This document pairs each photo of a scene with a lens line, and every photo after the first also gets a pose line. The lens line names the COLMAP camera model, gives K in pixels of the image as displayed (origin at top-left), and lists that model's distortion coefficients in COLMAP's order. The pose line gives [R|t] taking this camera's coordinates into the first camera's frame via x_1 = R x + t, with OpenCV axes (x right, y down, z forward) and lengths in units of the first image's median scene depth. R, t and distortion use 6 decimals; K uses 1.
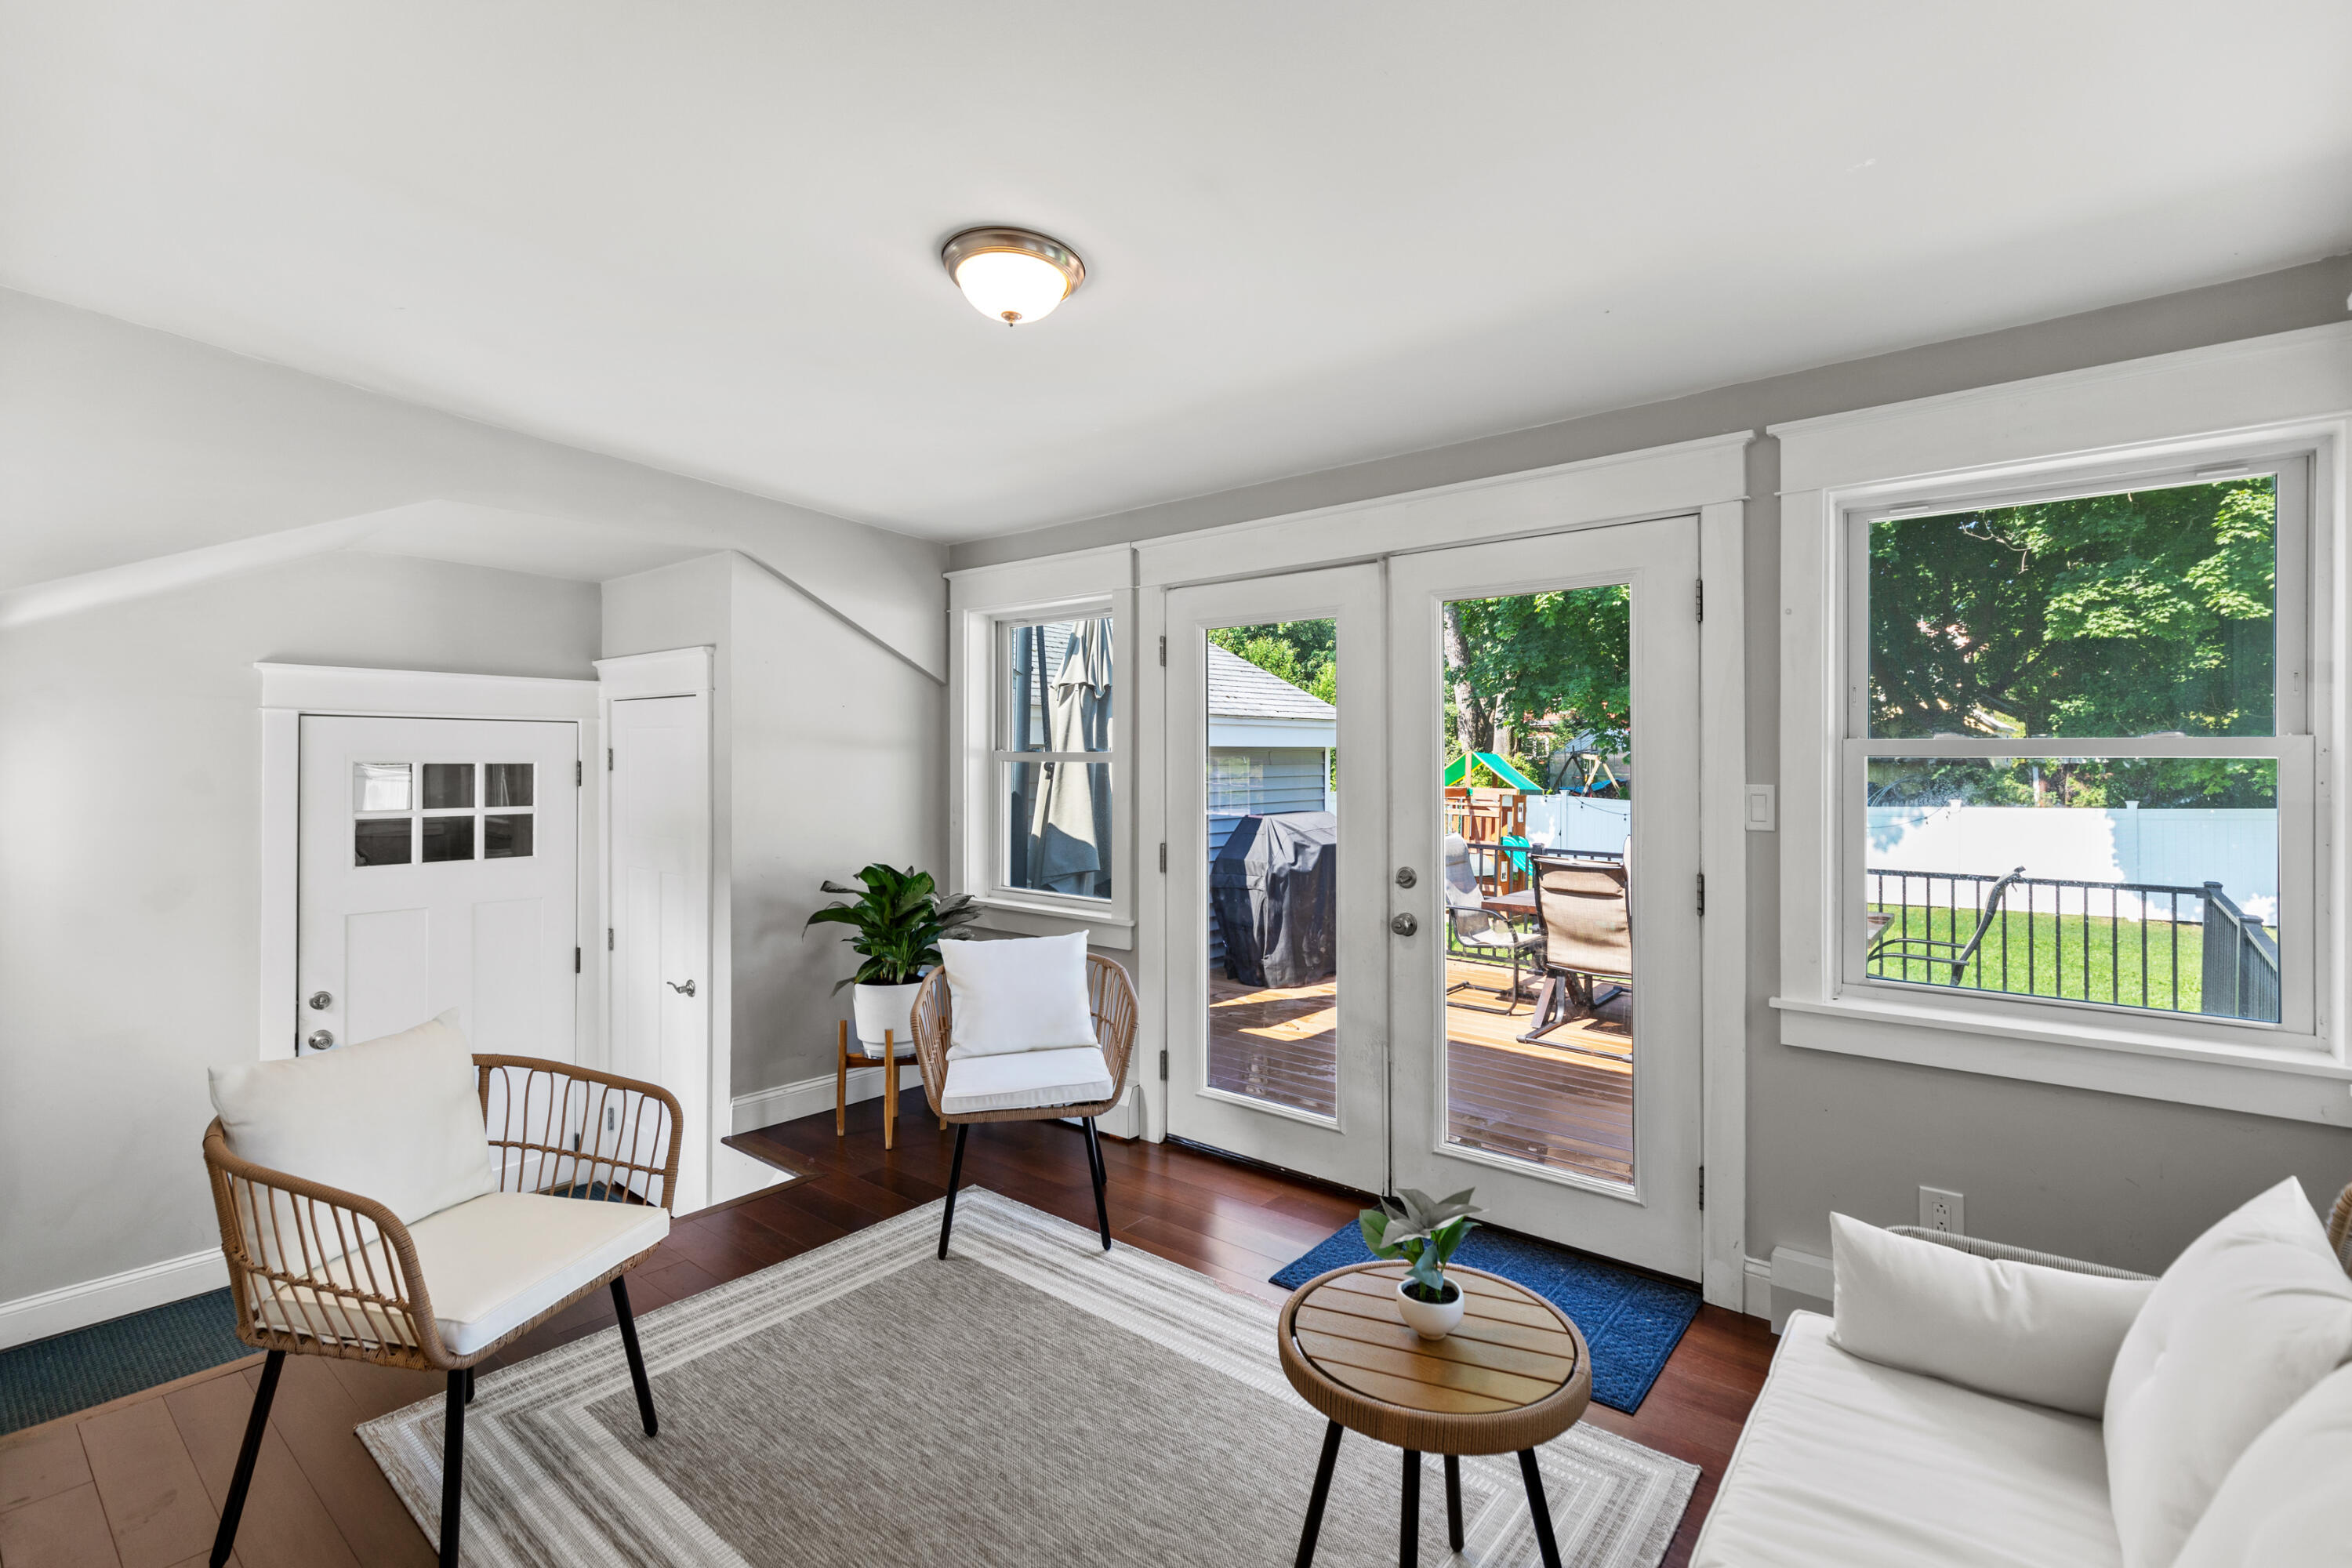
lens RADIAL K [[1047.0, 0, 1178.4], [0, 1047.0, 765.1], [0, 0, 1]] dist [0.001507, 0.000070]
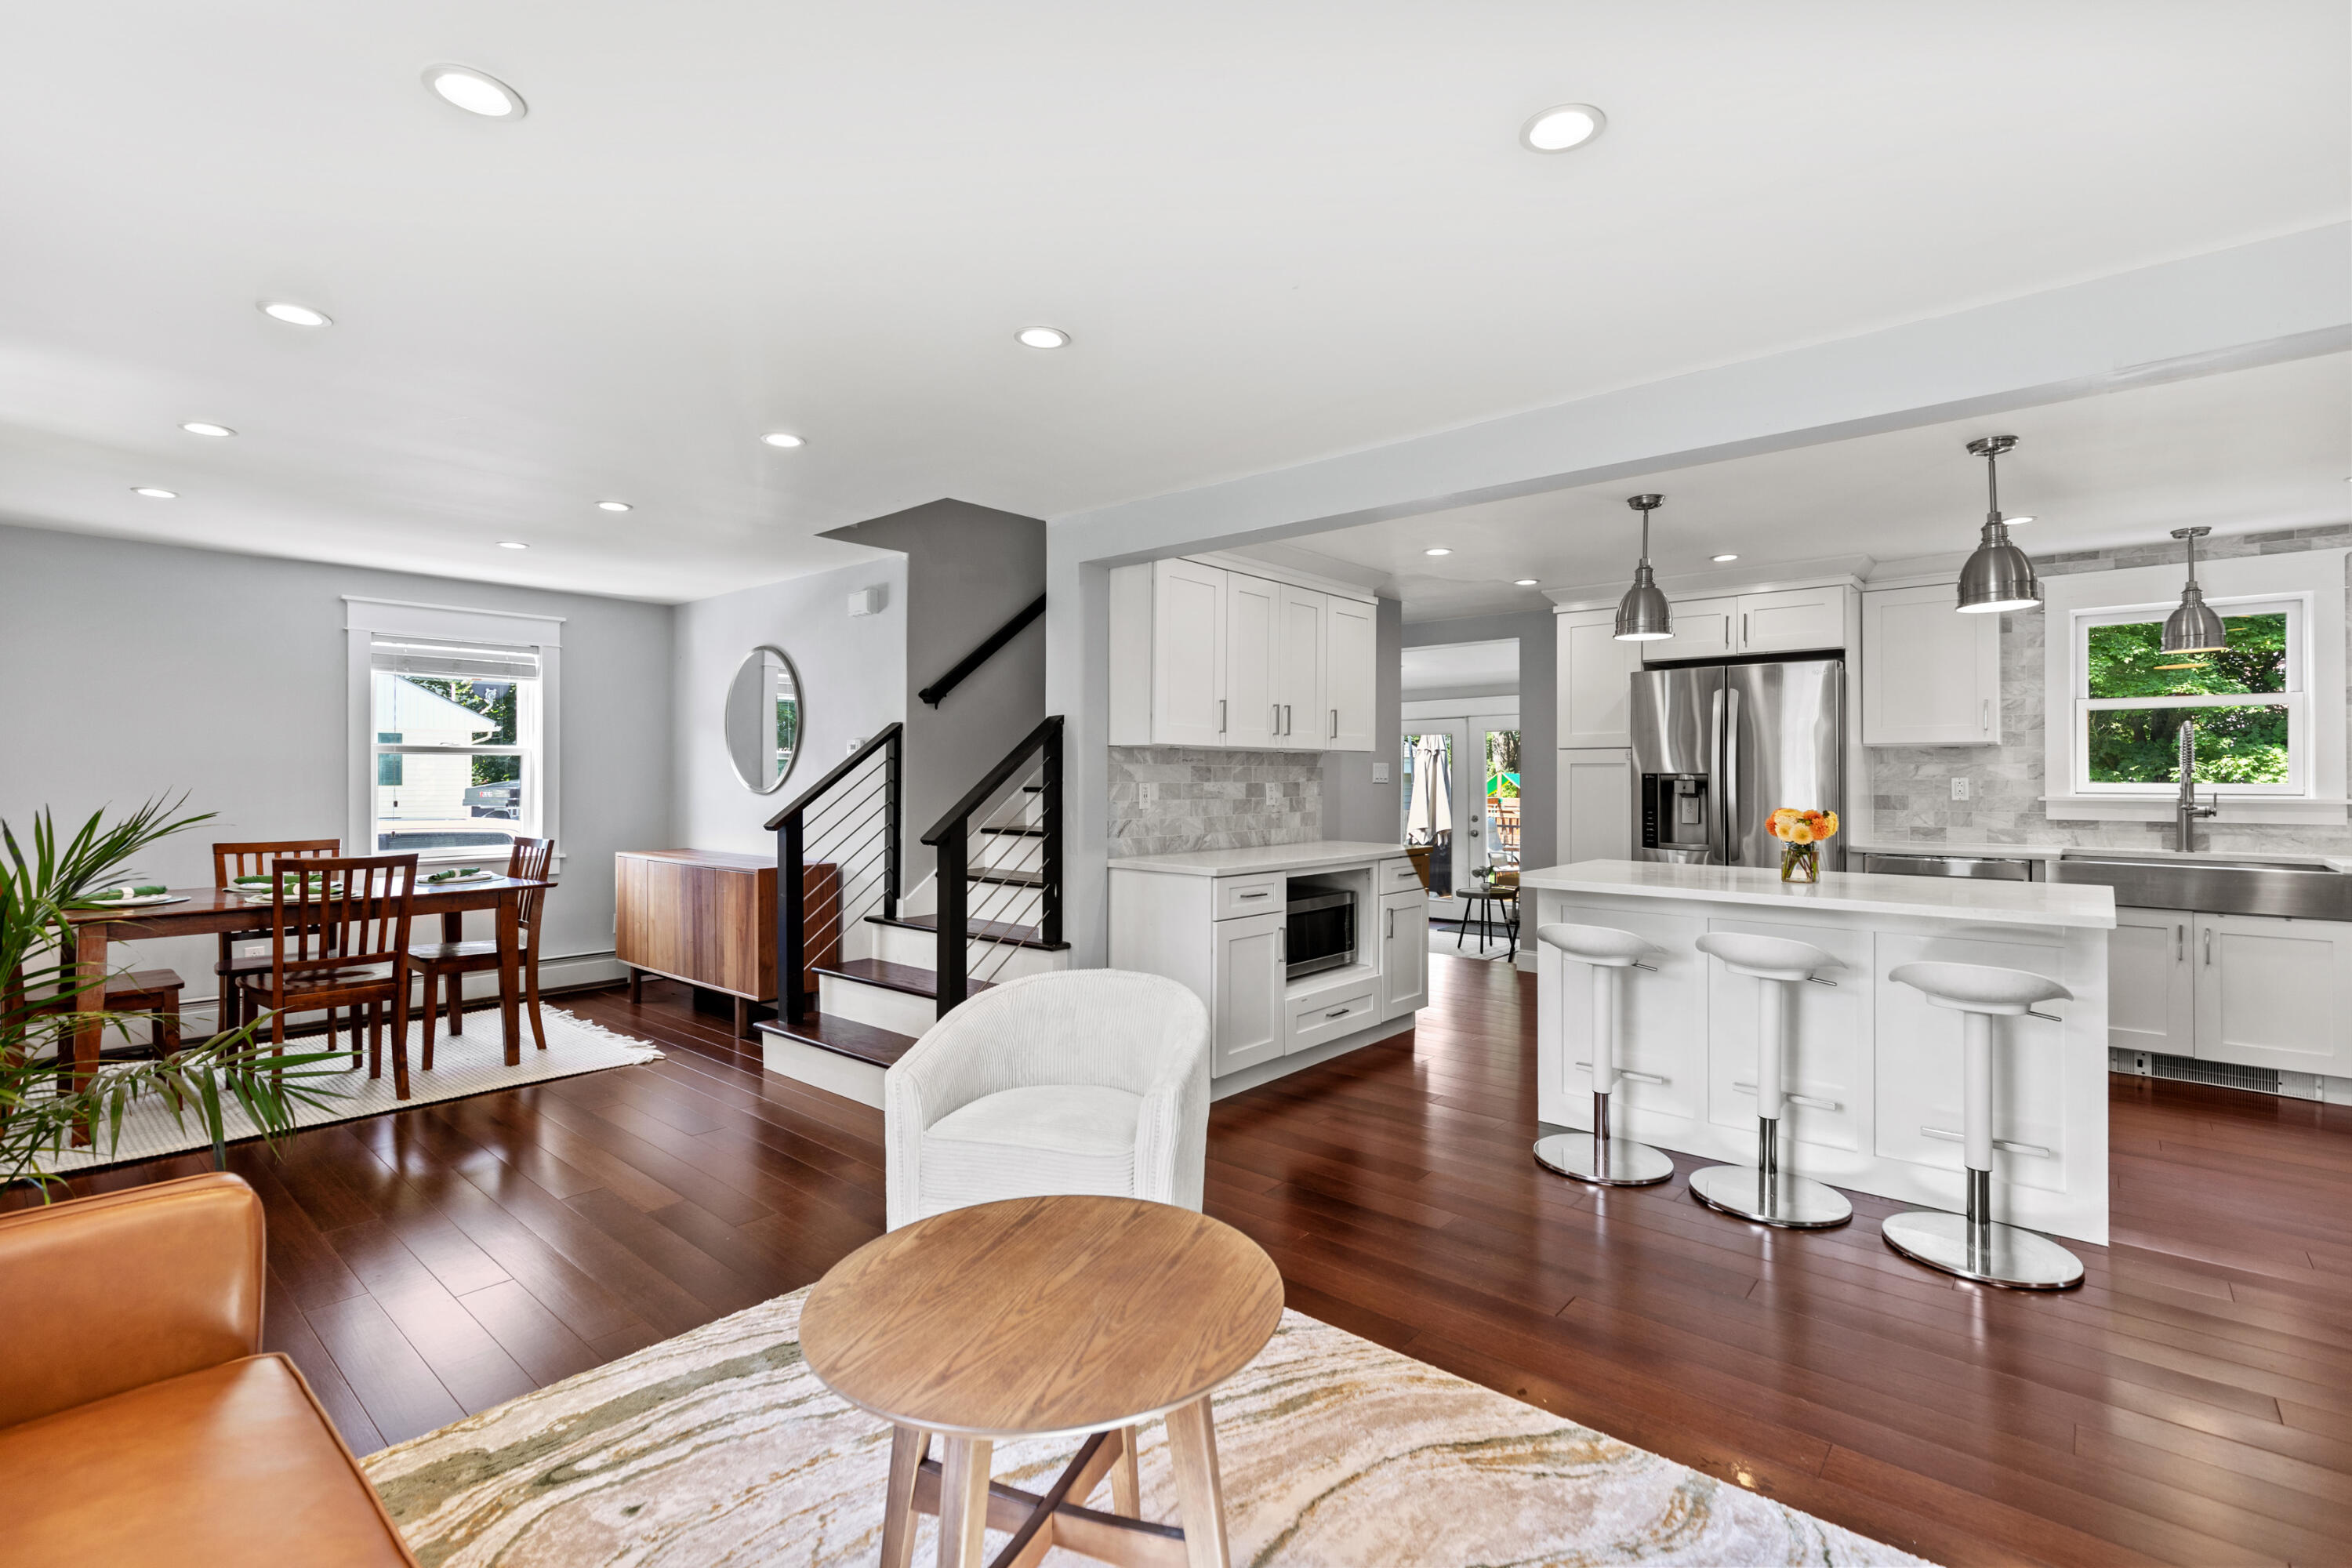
lens RADIAL K [[1047.0, 0, 1178.4], [0, 1047.0, 765.1], [0, 0, 1]] dist [0.001507, 0.000070]
pose [[0.999482, -0.002984, -0.032040, -0.479172], [0.002589, 0.999920, -0.012362, -0.014729], [0.032074, 0.012272, 0.999410, -1.829515]]
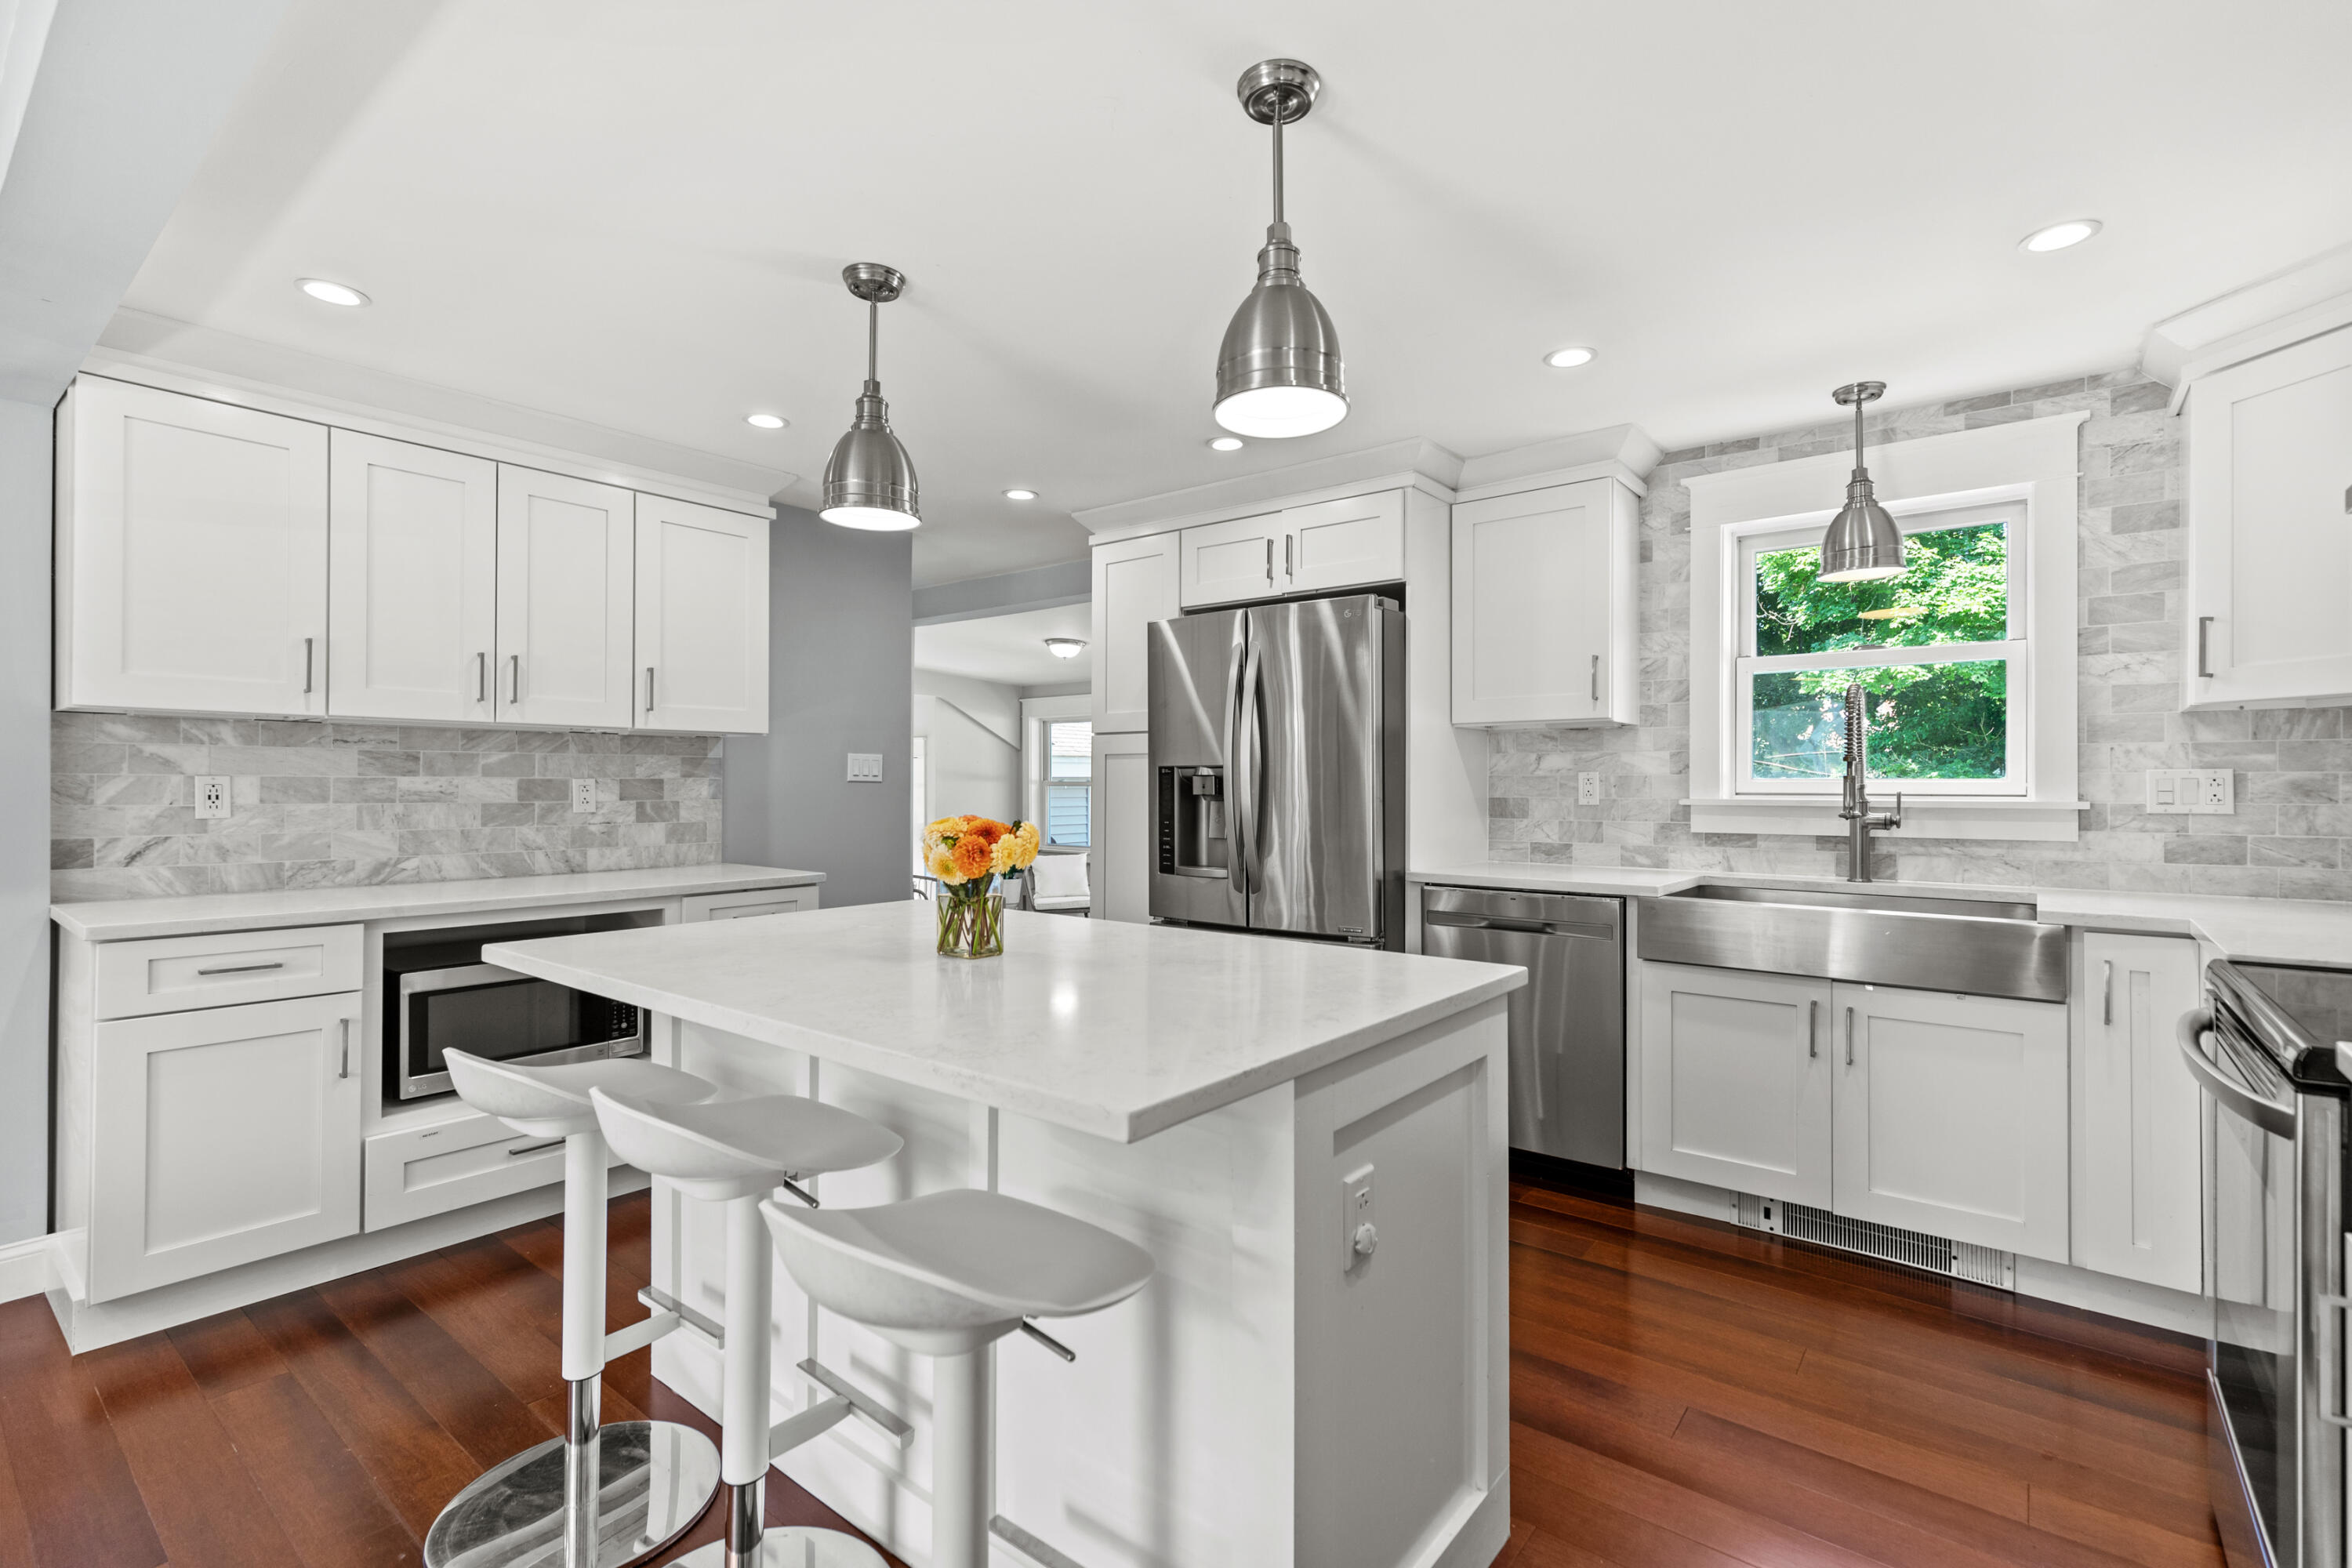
lens RADIAL K [[1050.4, 0, 1184.7], [0, 1050.4, 773.5], [0, 0, 1]] dist [0.002789, -0.000175]
pose [[0.999888, -0.002003, 0.014864, 0.102343], [0.002198, 0.999912, -0.013089, -0.000073], [-0.014836, 0.013120, 0.999804, -1.388501]]
